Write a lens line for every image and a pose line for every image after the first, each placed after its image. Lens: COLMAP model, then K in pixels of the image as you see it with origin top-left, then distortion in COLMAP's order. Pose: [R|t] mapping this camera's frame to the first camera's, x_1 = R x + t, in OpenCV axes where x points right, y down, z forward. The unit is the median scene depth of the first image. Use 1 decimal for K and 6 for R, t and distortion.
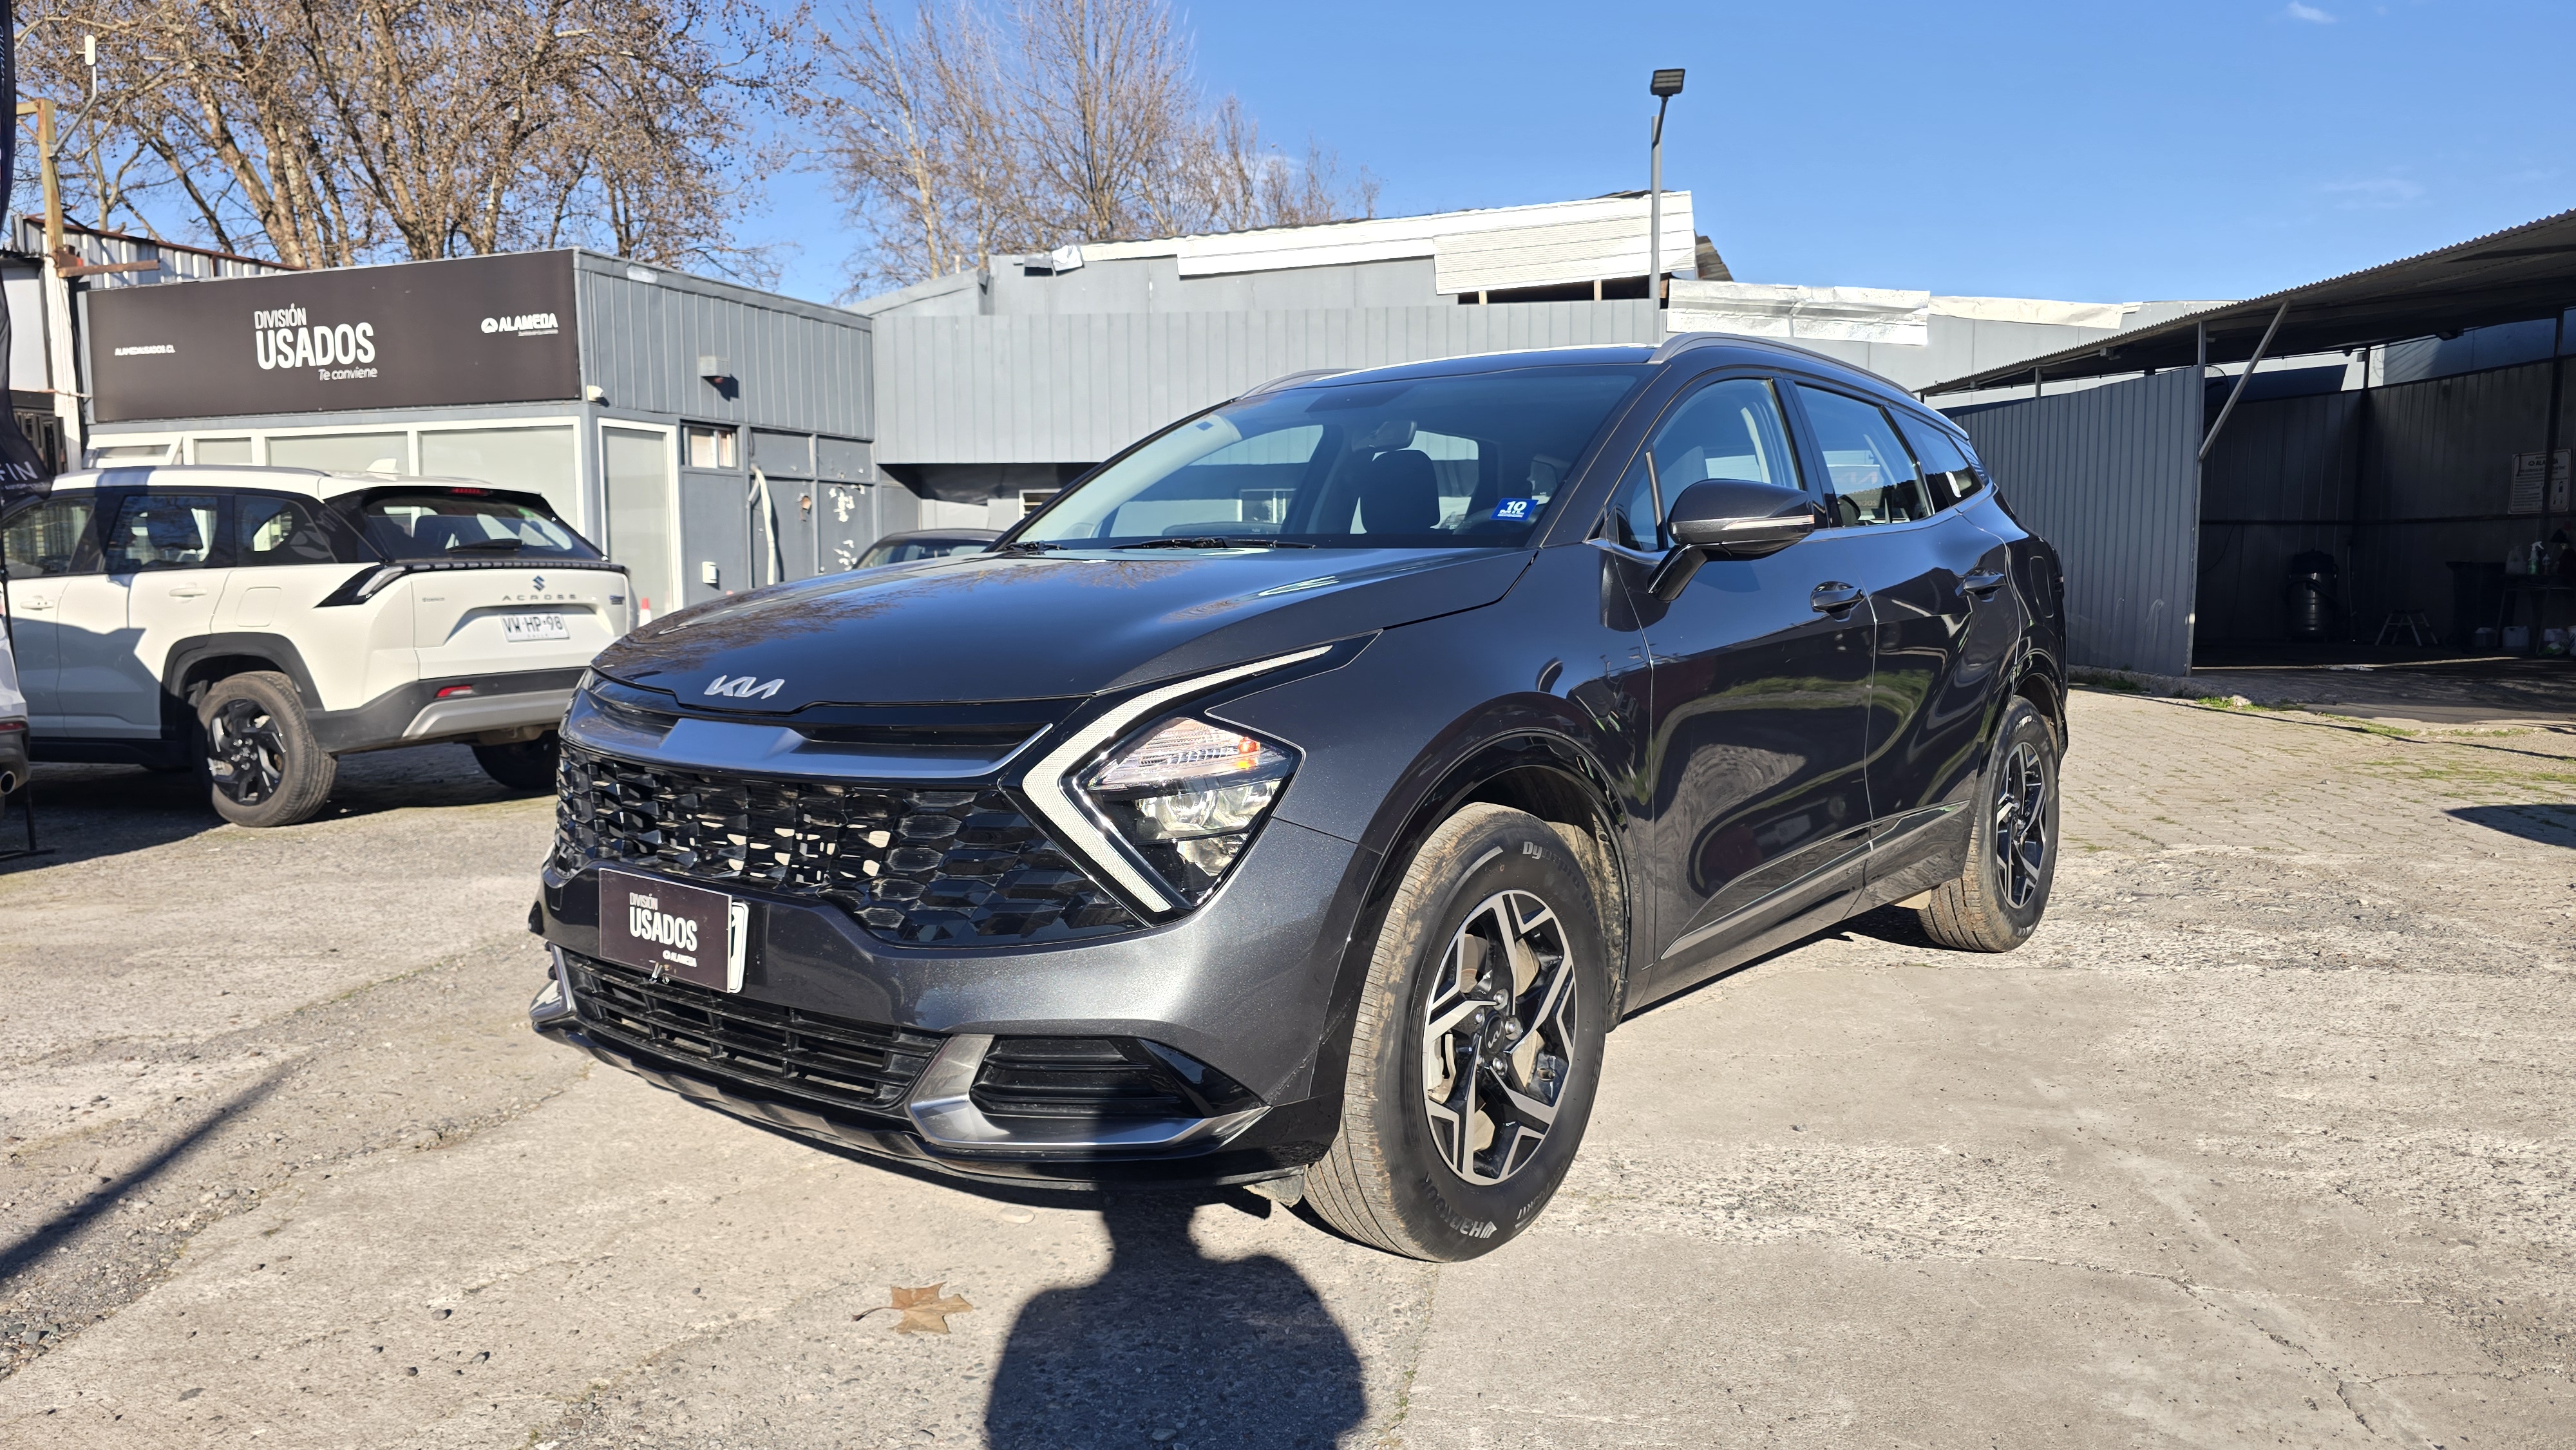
lens RADIAL K [[1744.0, 0, 1298.0], [0, 1744.0, 728.0], [0, 0, 1]] dist [0.078273, -0.083805]
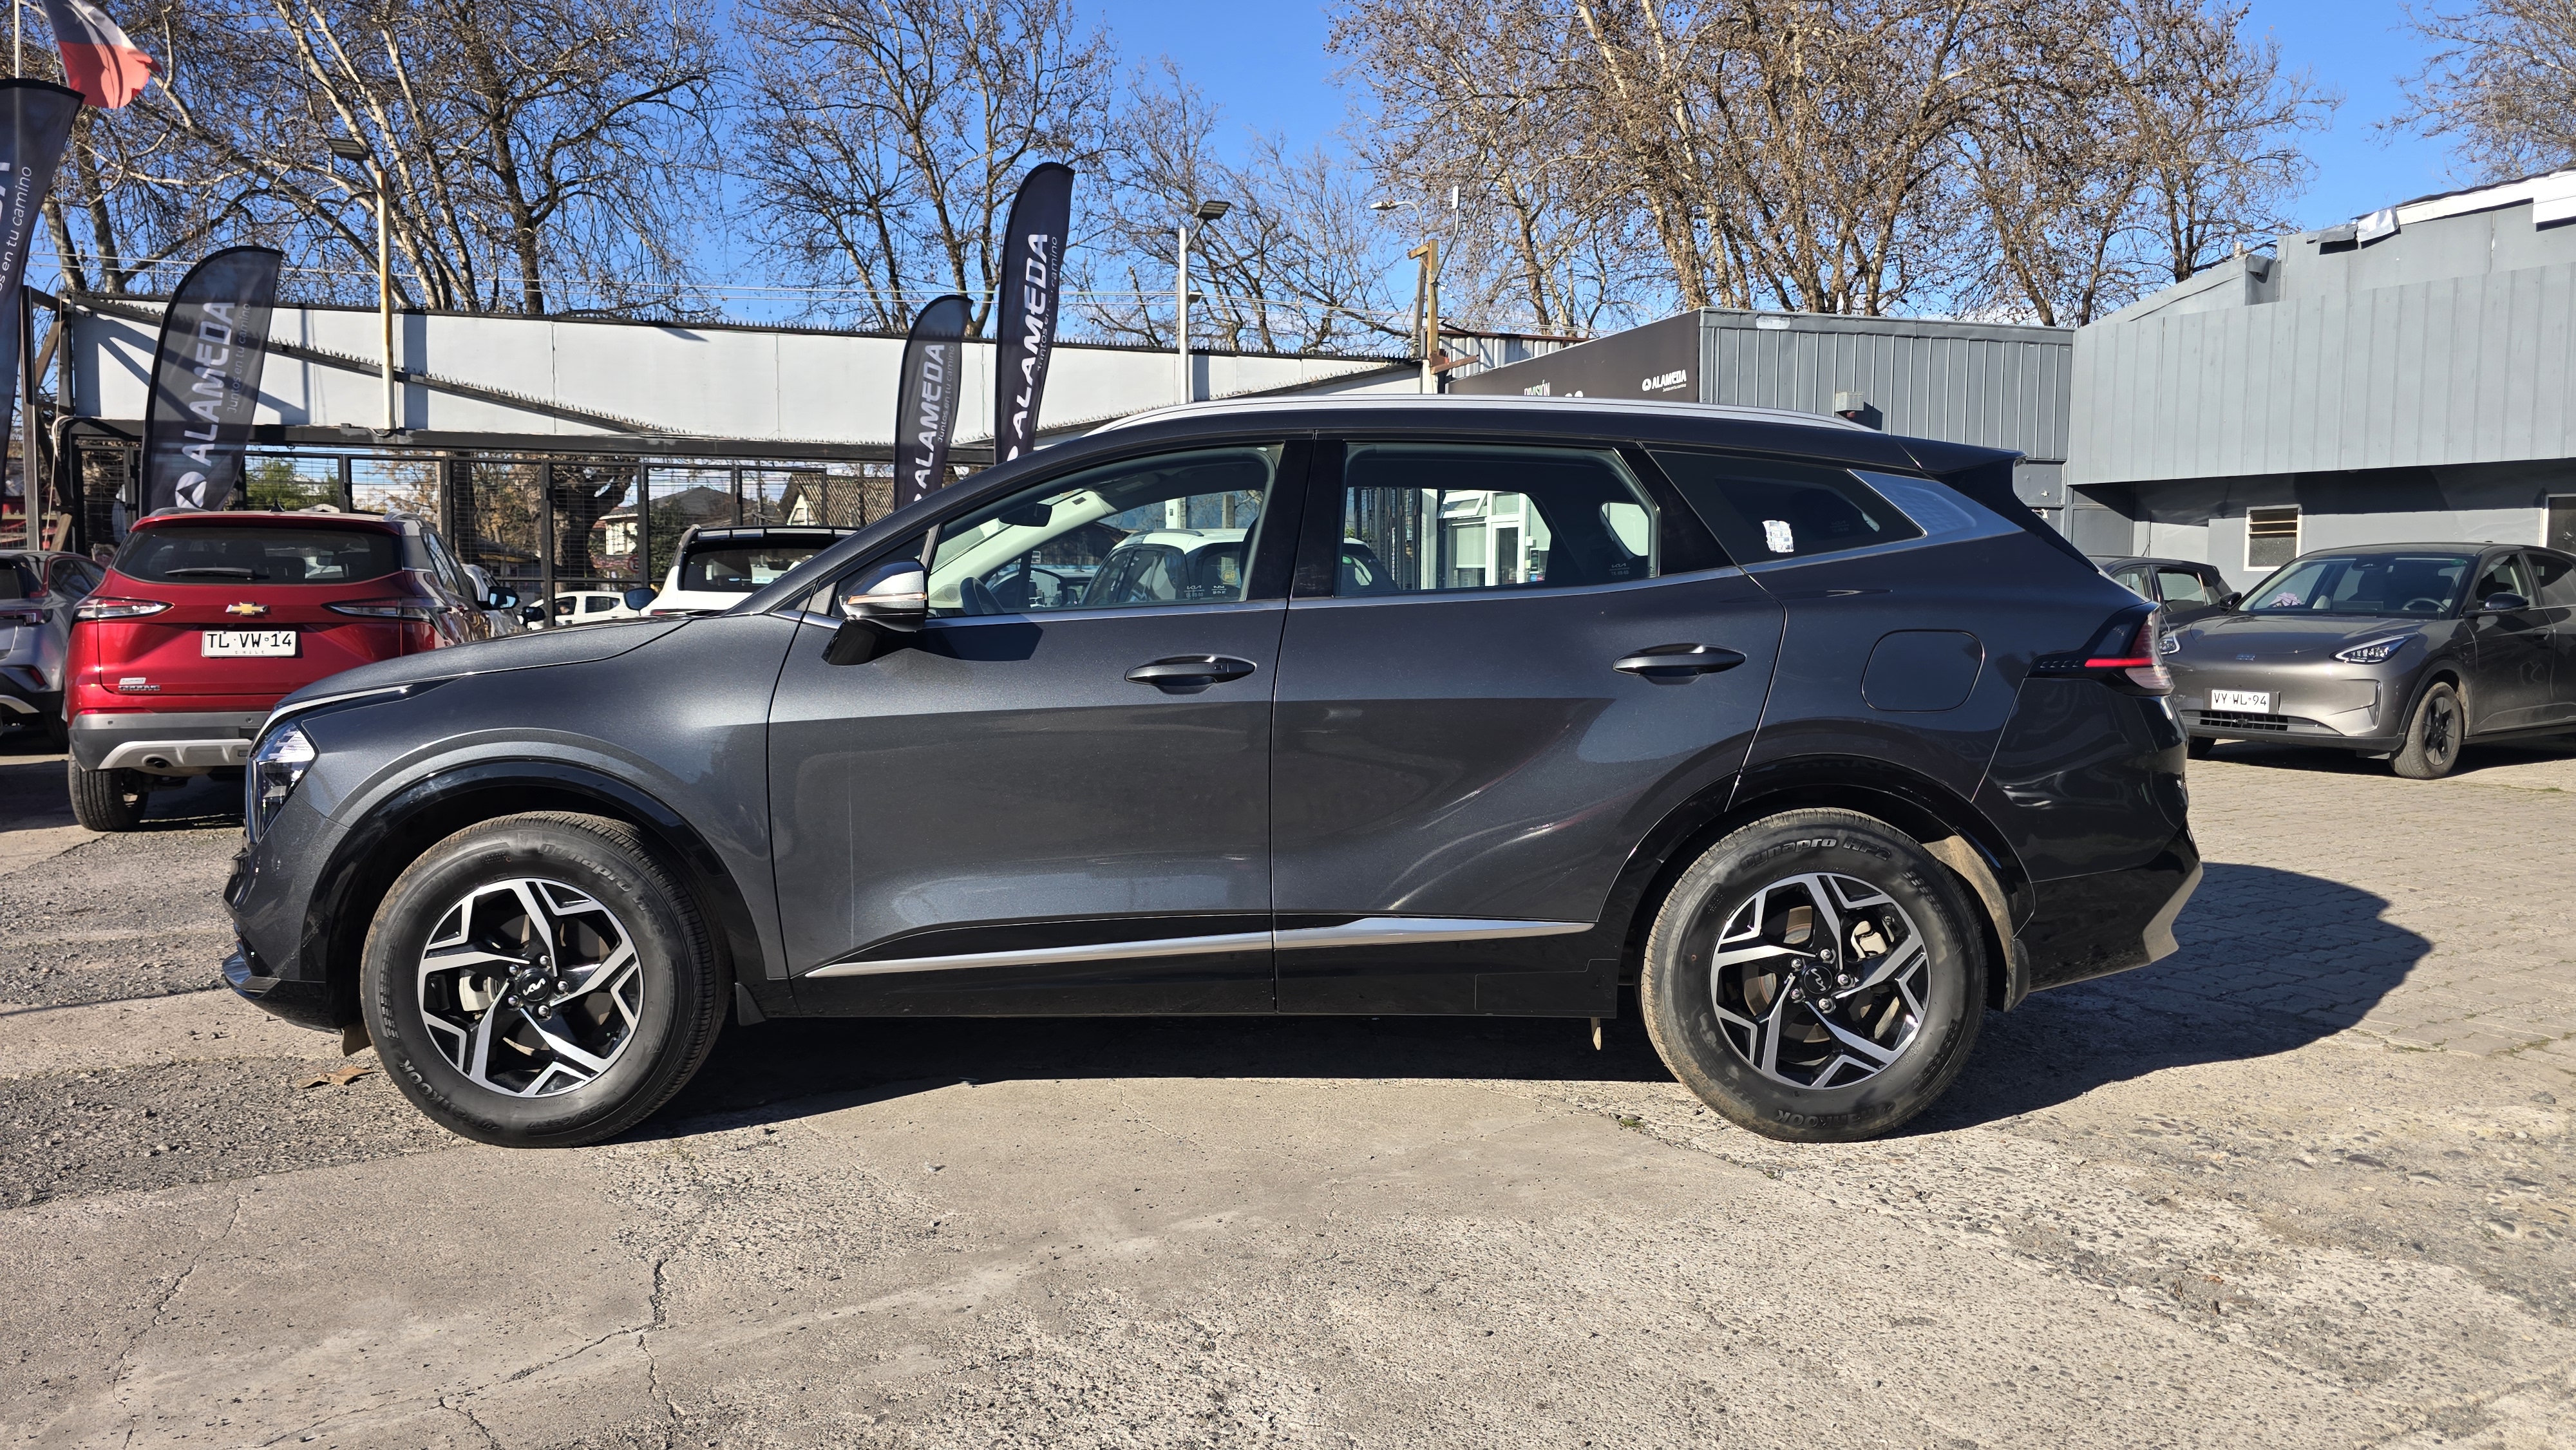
lens RADIAL K [[1744.0, 0, 1298.0], [0, 1744.0, 728.0], [0, 0, 1]] dist [0.078273, -0.083805]
pose [[0.625754, 0.070492, -0.776828, 0.246478], [-0.077754, 0.996585, 0.027800, -0.016595], [0.776135, 0.043005, 0.629098, 0.099499]]
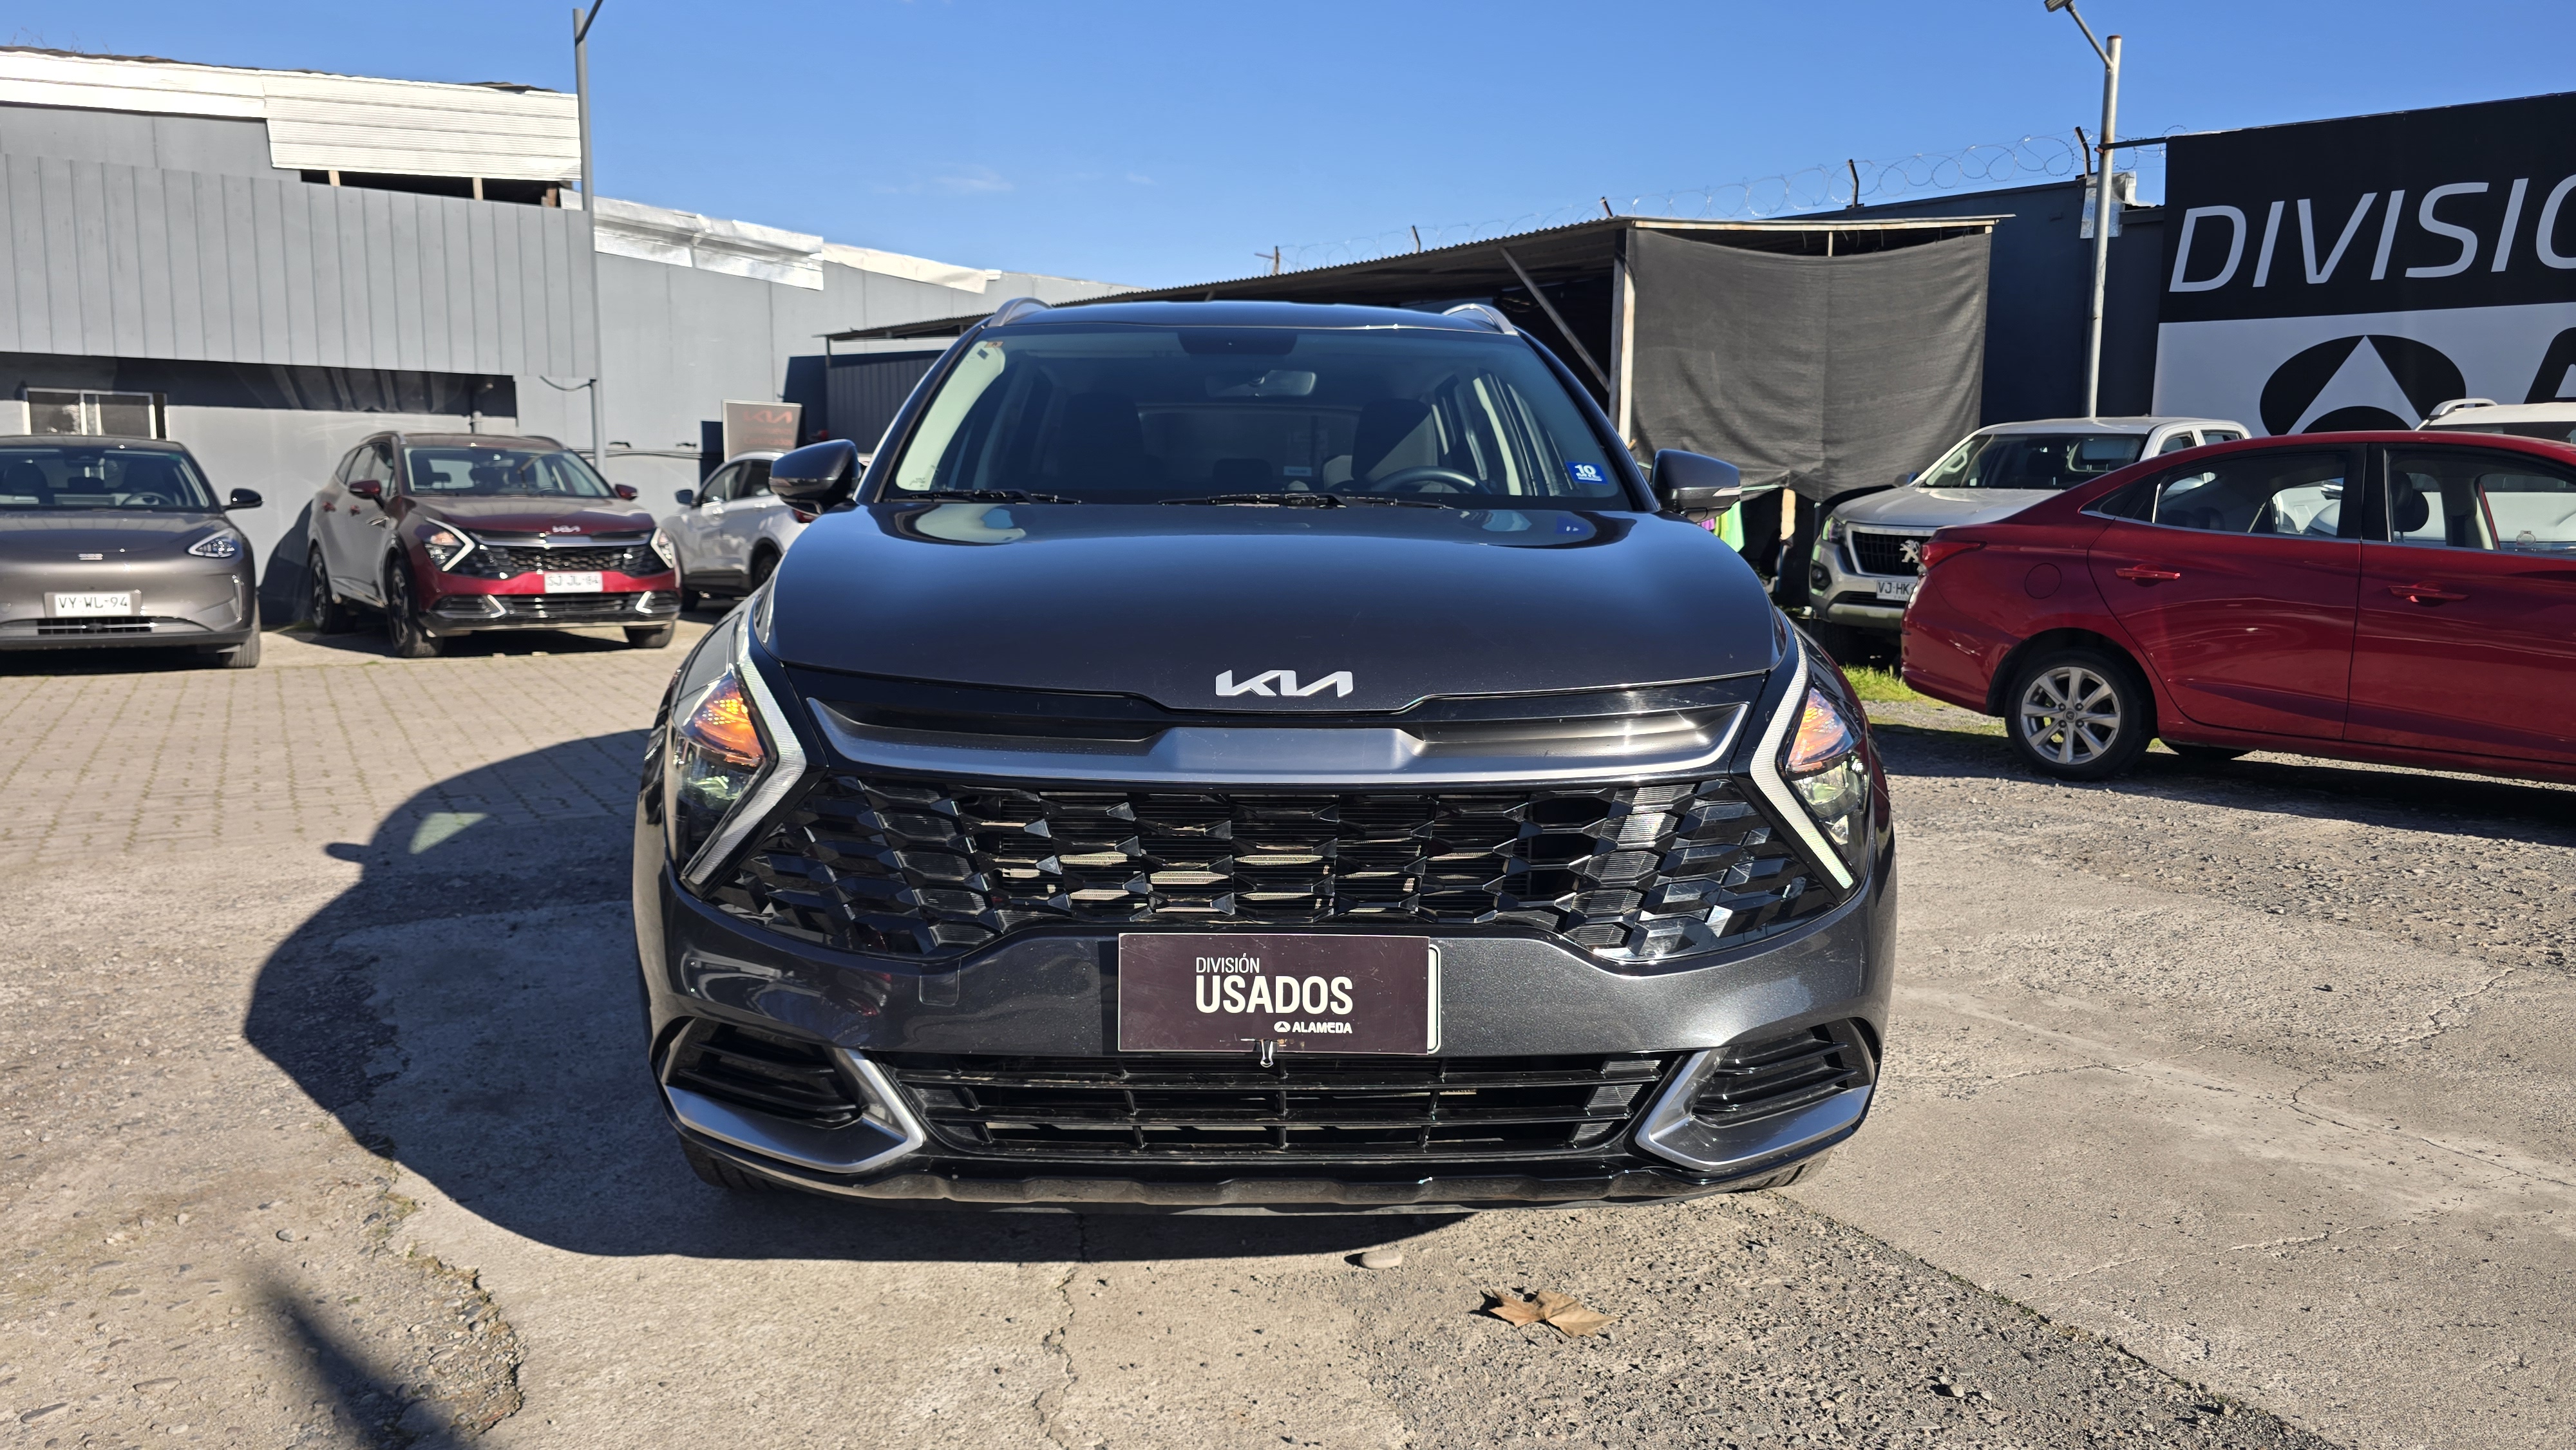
lens RADIAL K [[1738.8, 0, 1279.0], [0, 1738.8, 719.4], [0, 0, 1]] dist [0.064414, -0.054663]
pose [[0.756516, -0.066897, 0.650545, -0.133738], [0.046048, 0.997734, 0.049051, -0.007398], [-0.652352, -0.007152, 0.757882, 0.063608]]
